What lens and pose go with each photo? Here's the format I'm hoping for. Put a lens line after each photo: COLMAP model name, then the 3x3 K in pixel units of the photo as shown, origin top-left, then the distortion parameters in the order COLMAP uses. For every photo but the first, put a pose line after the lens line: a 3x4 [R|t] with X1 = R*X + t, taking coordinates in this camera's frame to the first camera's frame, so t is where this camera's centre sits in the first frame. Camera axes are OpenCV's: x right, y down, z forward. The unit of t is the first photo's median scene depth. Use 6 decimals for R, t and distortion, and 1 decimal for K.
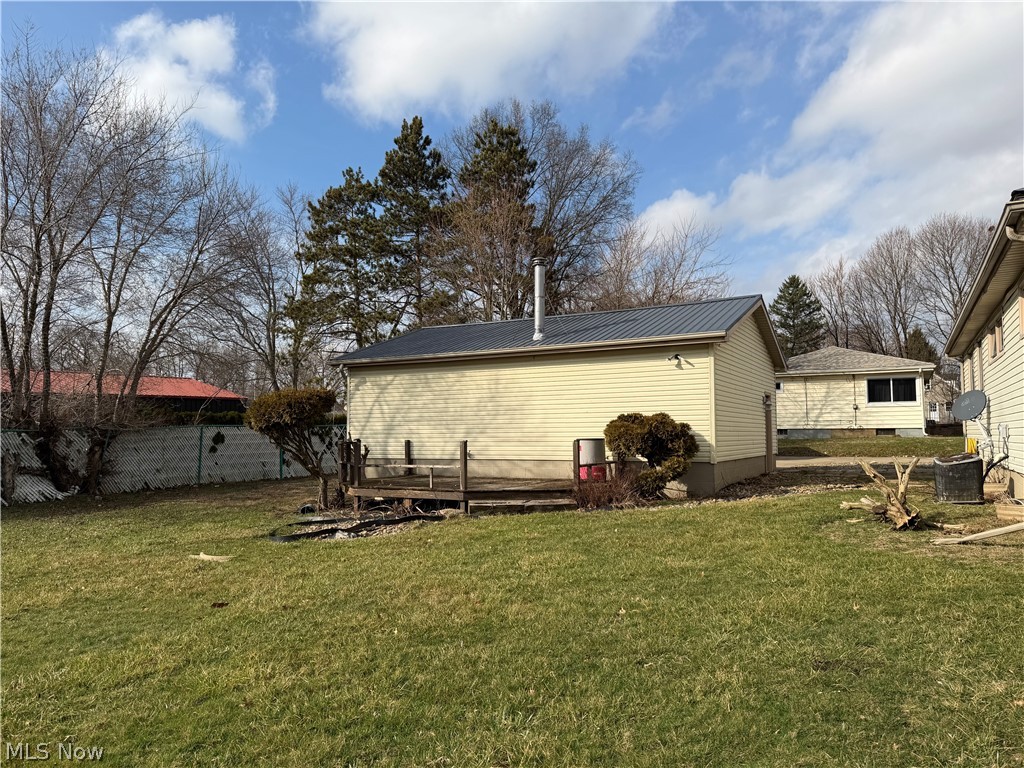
lens RADIAL K [[747.1, 0, 512.0], [0, 747.1, 384.0], [0, 0, 1]] dist [0.103176, -0.107656]
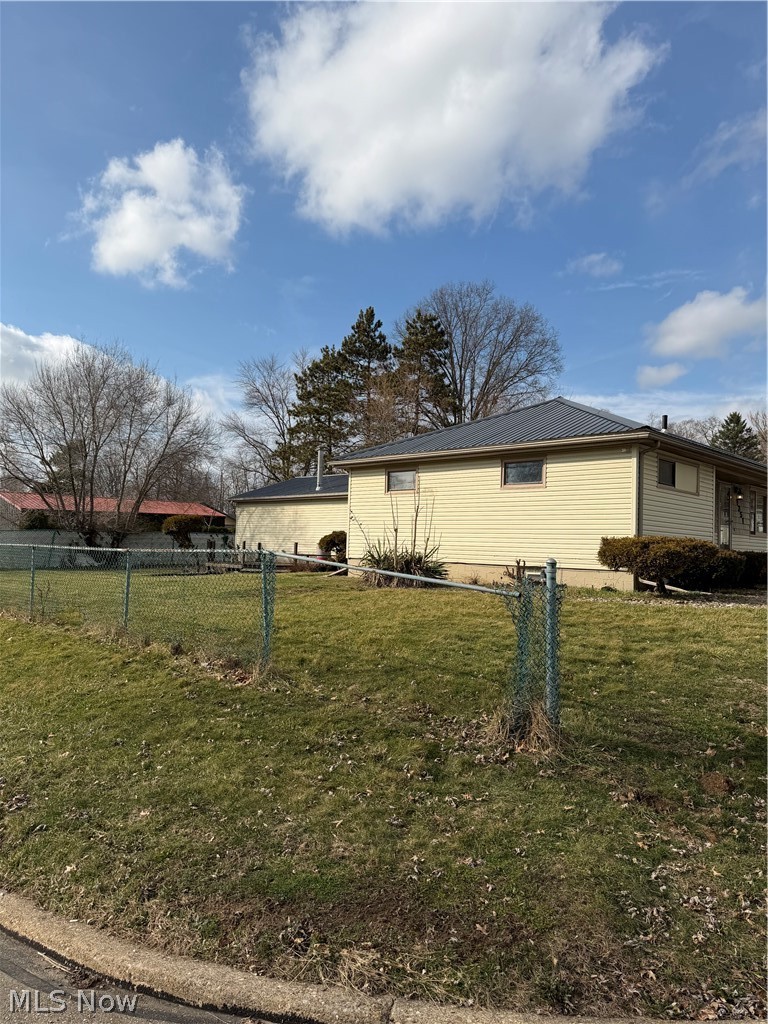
lens RADIAL K [[747.1, 0, 388.7], [0, 747.1, 516.3], [0, 0, 1]] dist [0.103176, -0.107656]
pose [[0.966123, 0.021031, -0.257223, 0.633774], [-0.016007, 0.999638, 0.021612, -0.034727], [0.257585, -0.016763, 0.966110, -0.697750]]
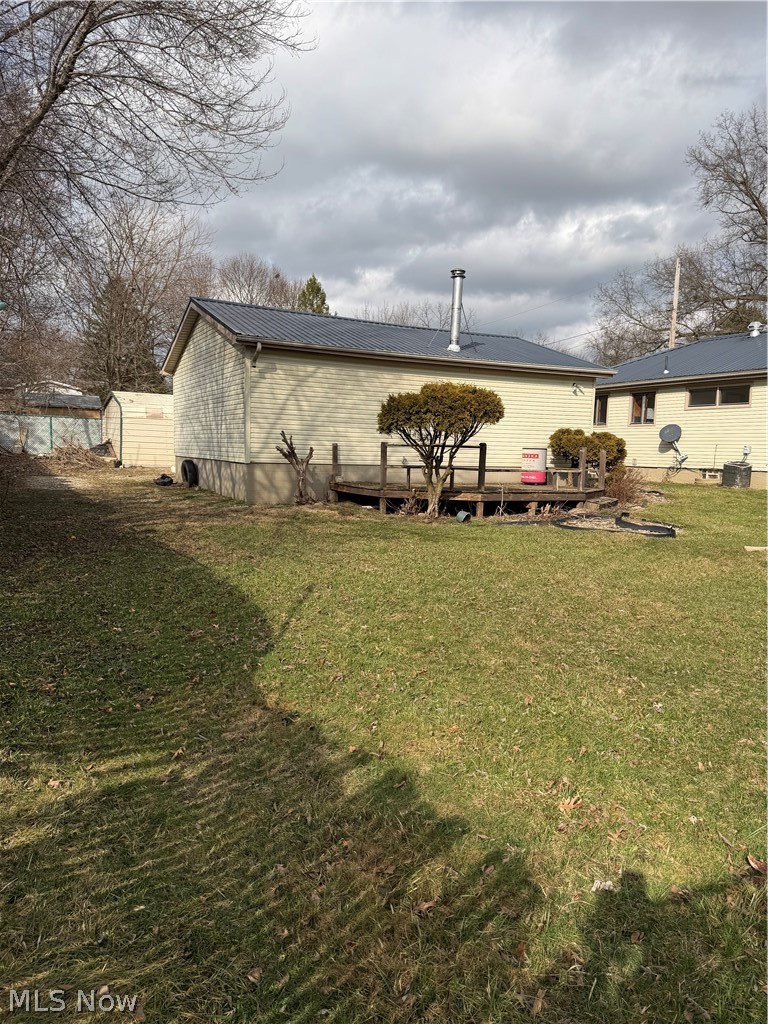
lens RADIAL K [[747.1, 0, 388.7], [0, 747.1, 516.3], [0, 0, 1]] dist [0.103176, -0.107656]
pose [[0.528669, -0.056800, 0.846926, -0.846557], [-0.088764, 0.988589, 0.121709, 0.045659], [-0.844174, -0.139520, 0.517594, 0.465163]]
